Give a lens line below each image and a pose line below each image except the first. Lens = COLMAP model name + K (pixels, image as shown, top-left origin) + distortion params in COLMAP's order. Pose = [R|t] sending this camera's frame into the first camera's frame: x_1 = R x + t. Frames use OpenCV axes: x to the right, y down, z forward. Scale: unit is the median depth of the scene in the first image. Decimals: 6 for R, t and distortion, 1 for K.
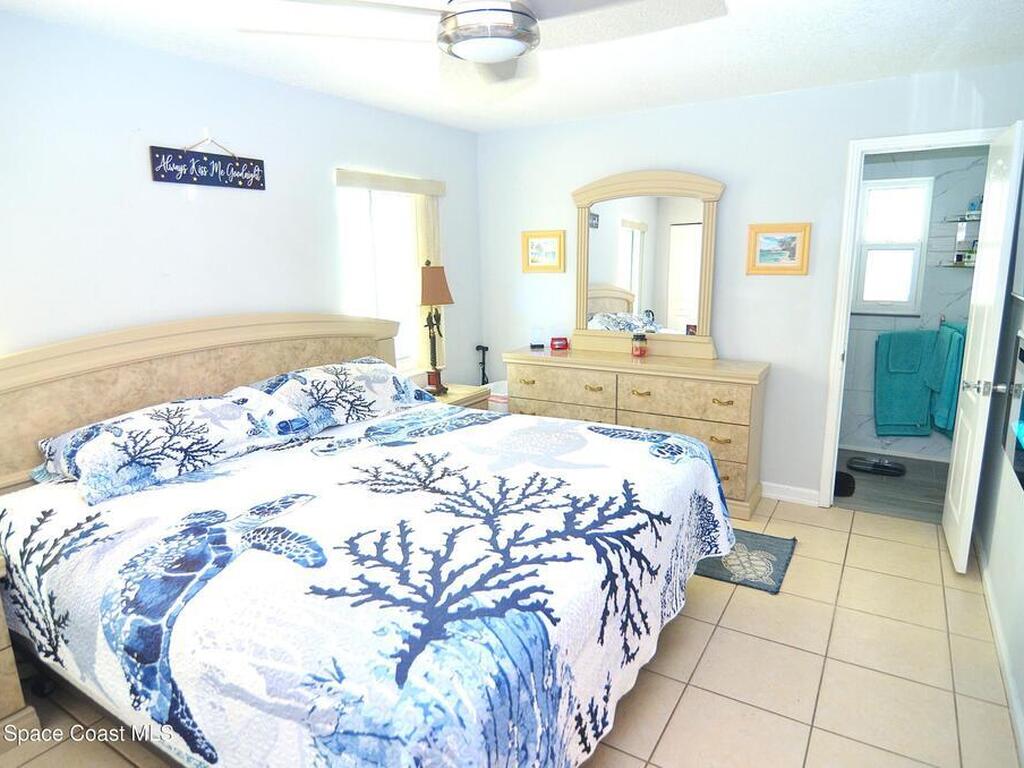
lens RADIAL K [[622.3, 0, 518.8], [0, 622.3, 383.1], [0, 0, 1]] dist [-0.011397, -0.008293]
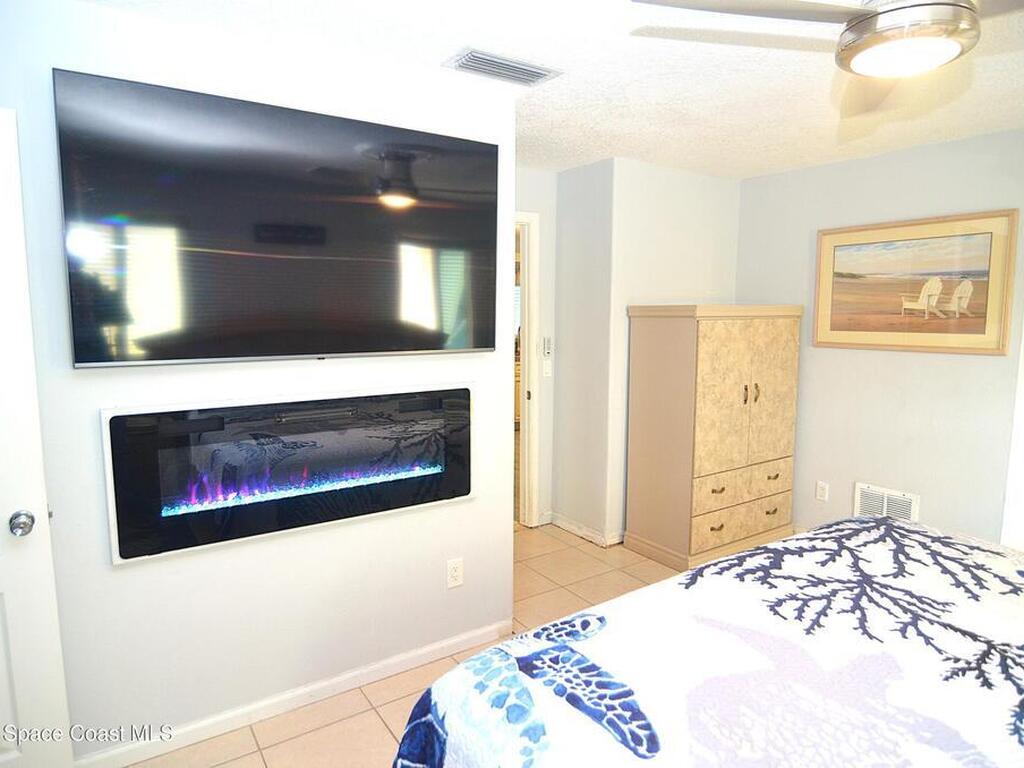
lens RADIAL K [[622.3, 0, 511.0], [0, 622.3, 382.6], [0, 0, 1]] dist [-0.011397, -0.008293]
pose [[-0.906959, -0.037750, 0.419525, 0.054656], [0.097591, 0.950044, 0.296465, -0.359078], [-0.409759, 0.309824, -0.857967, 1.739897]]
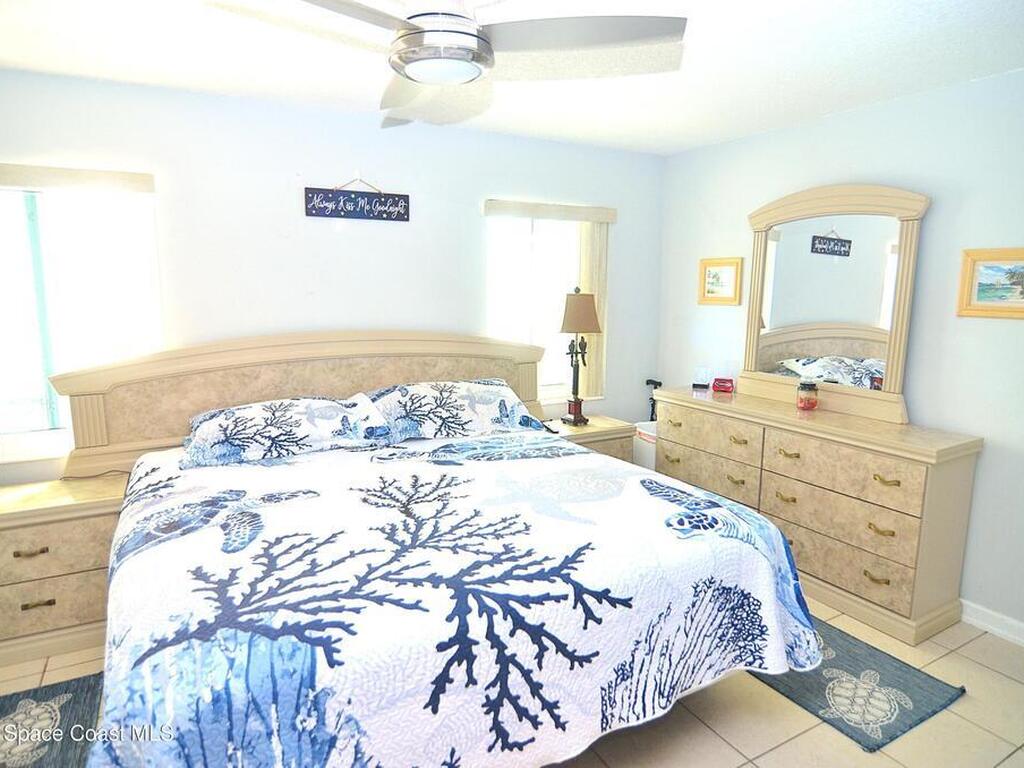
lens RADIAL K [[622.3, 0, 515.6], [0, 622.3, 382.2], [0, 0, 1]] dist [-0.011397, -0.008293]
pose [[0.871196, 0.094911, -0.481674, 0.488421], [-0.117730, 0.992895, -0.017292, -0.038293], [0.476610, 0.071772, 0.876180, 0.190784]]
